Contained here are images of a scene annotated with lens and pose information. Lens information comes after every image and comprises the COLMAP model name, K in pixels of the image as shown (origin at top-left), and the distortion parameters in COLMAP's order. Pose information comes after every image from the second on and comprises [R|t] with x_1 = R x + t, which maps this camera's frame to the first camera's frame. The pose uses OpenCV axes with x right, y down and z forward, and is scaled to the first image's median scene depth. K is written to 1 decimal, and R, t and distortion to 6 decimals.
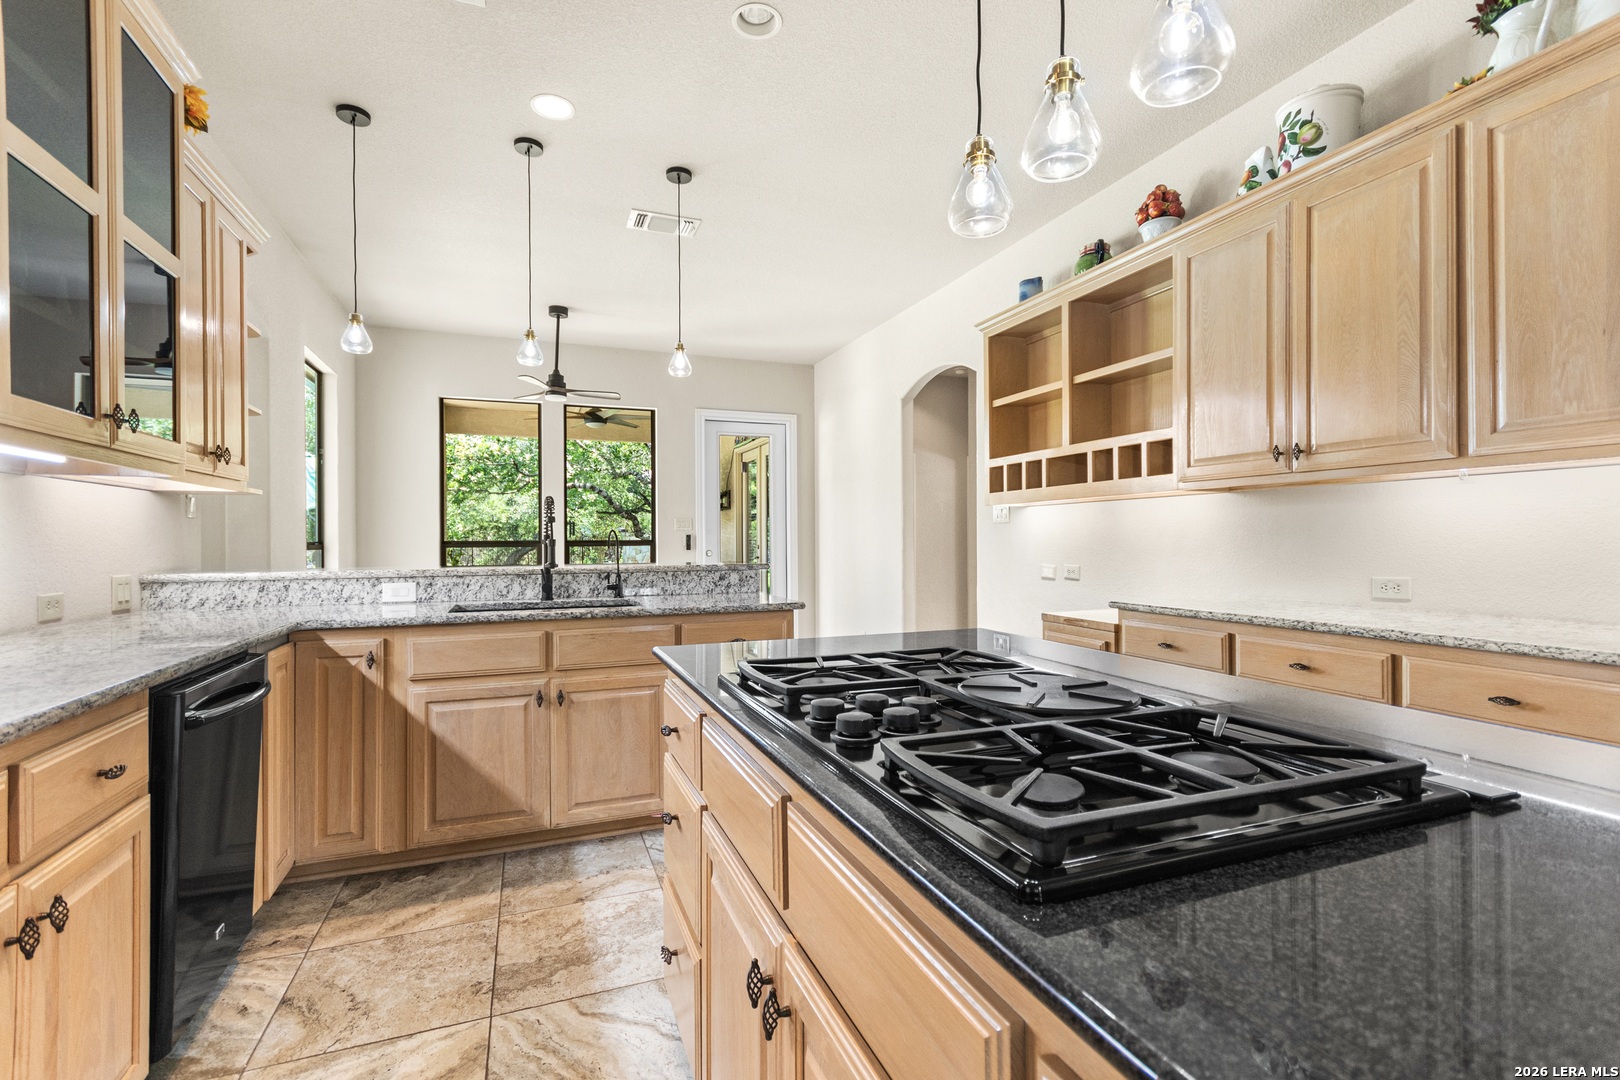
lens RADIAL K [[727.8, 0, 810.0], [0, 727.8, 540.0], [0, 0, 1]] dist [0.007355, -0.005176]
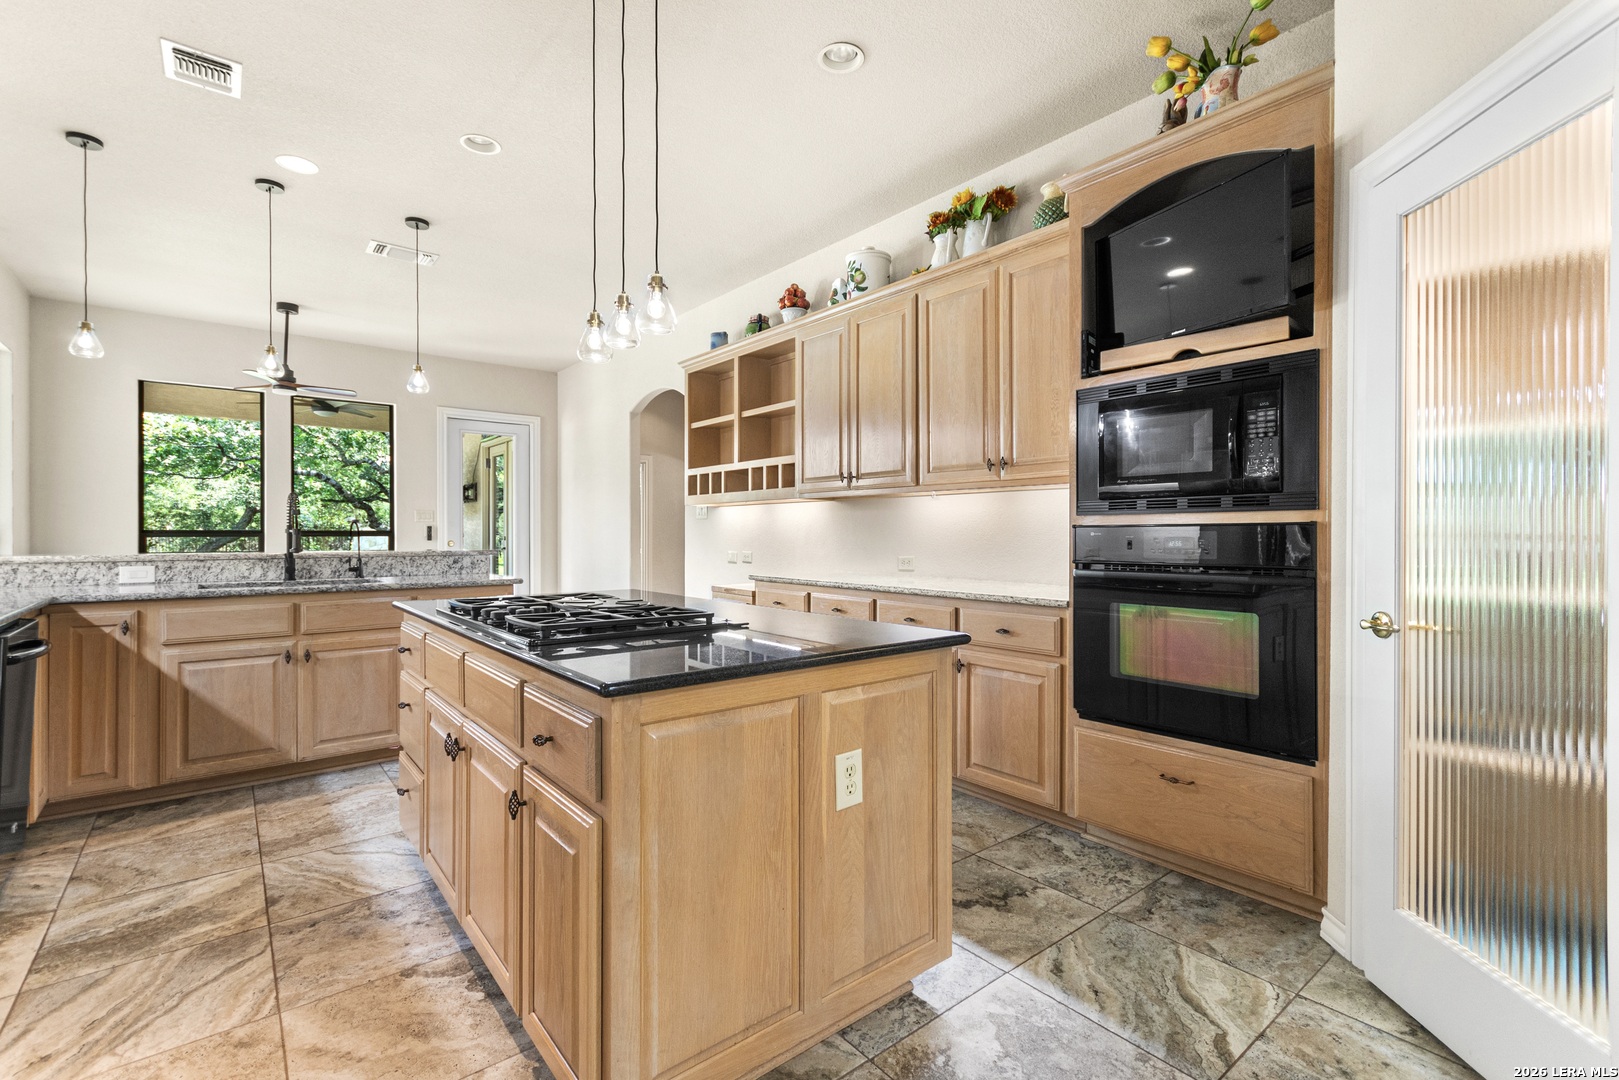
lens RADIAL K [[749.1, 0, 817.2], [0, 749.1, 535.3], [0, 0, 1]] dist [0.021075, -0.008257]
pose [[0.954208, 0.005214, 0.299099, 0.098271], [-0.006003, 0.999981, 0.001721, 0.002693], [-0.299084, -0.003437, 0.954220, -0.473962]]
